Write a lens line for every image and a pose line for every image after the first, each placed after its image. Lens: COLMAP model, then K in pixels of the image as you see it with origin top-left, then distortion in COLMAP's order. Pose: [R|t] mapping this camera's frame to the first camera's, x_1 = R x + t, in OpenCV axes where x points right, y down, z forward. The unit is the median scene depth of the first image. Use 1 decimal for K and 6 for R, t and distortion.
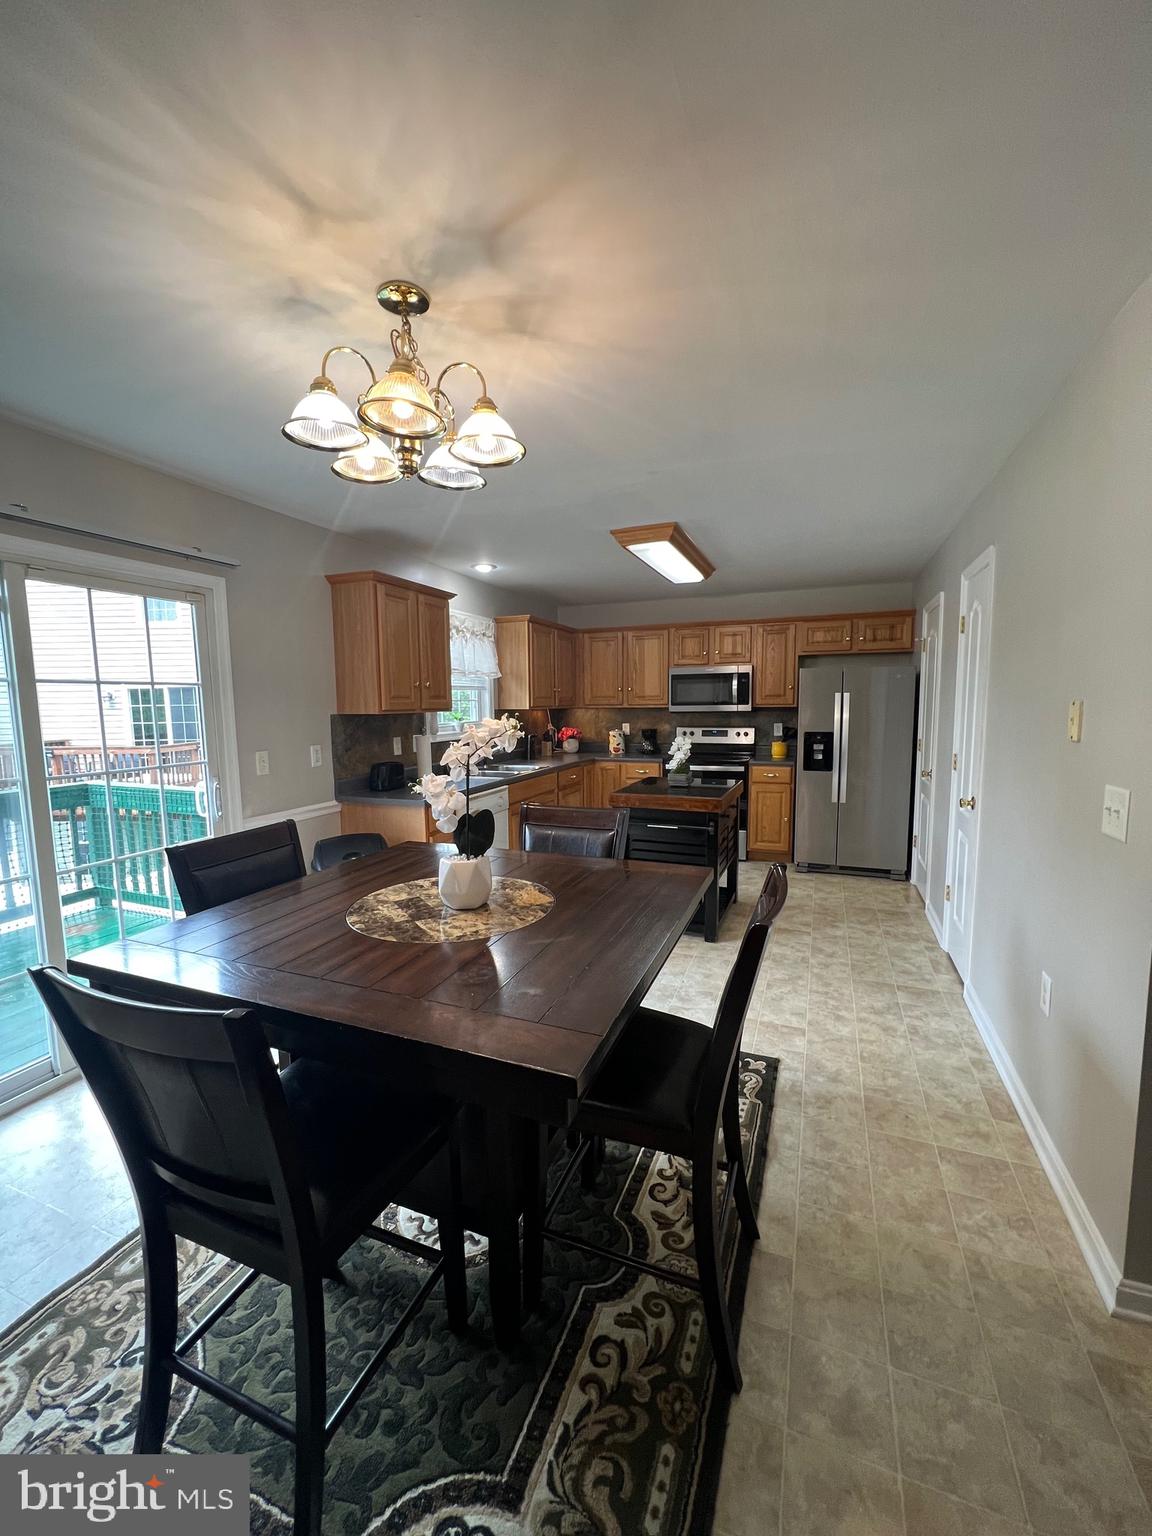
lens RADIAL K [[613.9, 0, 574.5], [0, 613.9, 765.9], [0, 0, 1]] dist [0.003101, 0.000174]
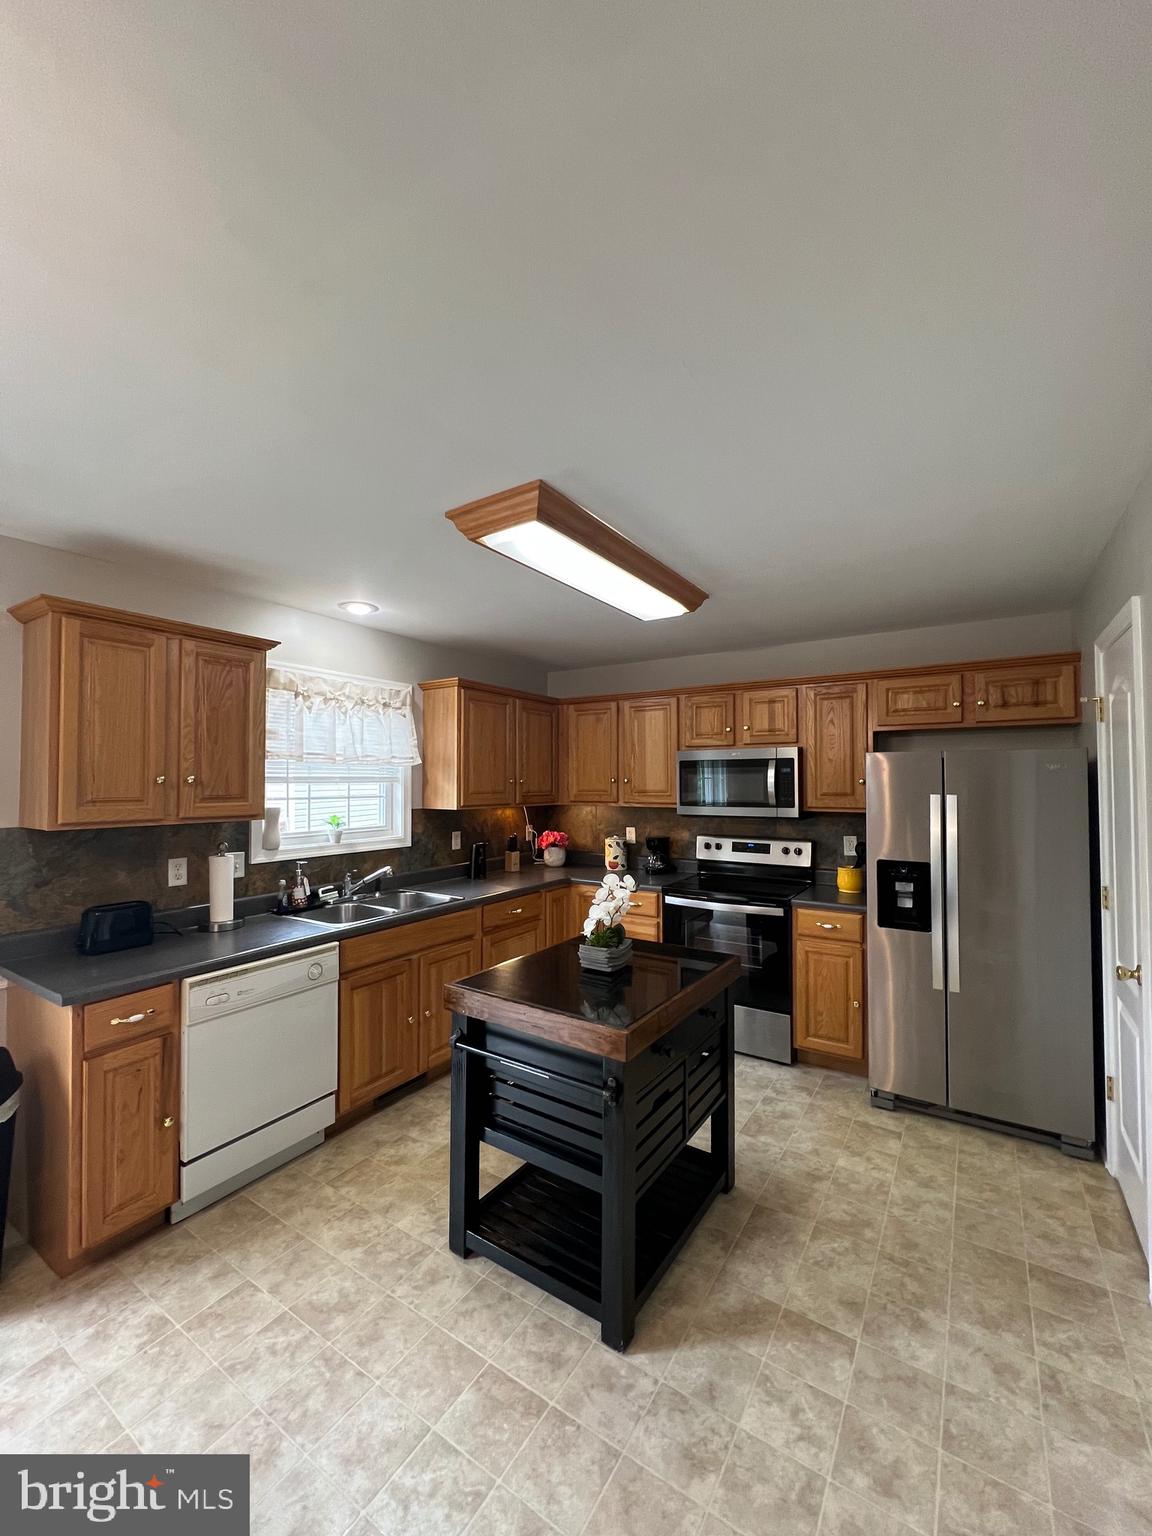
lens RADIAL K [[613.9, 0, 575.4], [0, 613.9, 769.1], [0, 0, 1]] dist [0.003101, 0.000174]
pose [[0.980447, 0.005530, -0.196708, 0.200617], [-0.030060, 0.992083, -0.121934, -0.059121], [0.194476, 0.125463, 0.972851, 0.352501]]
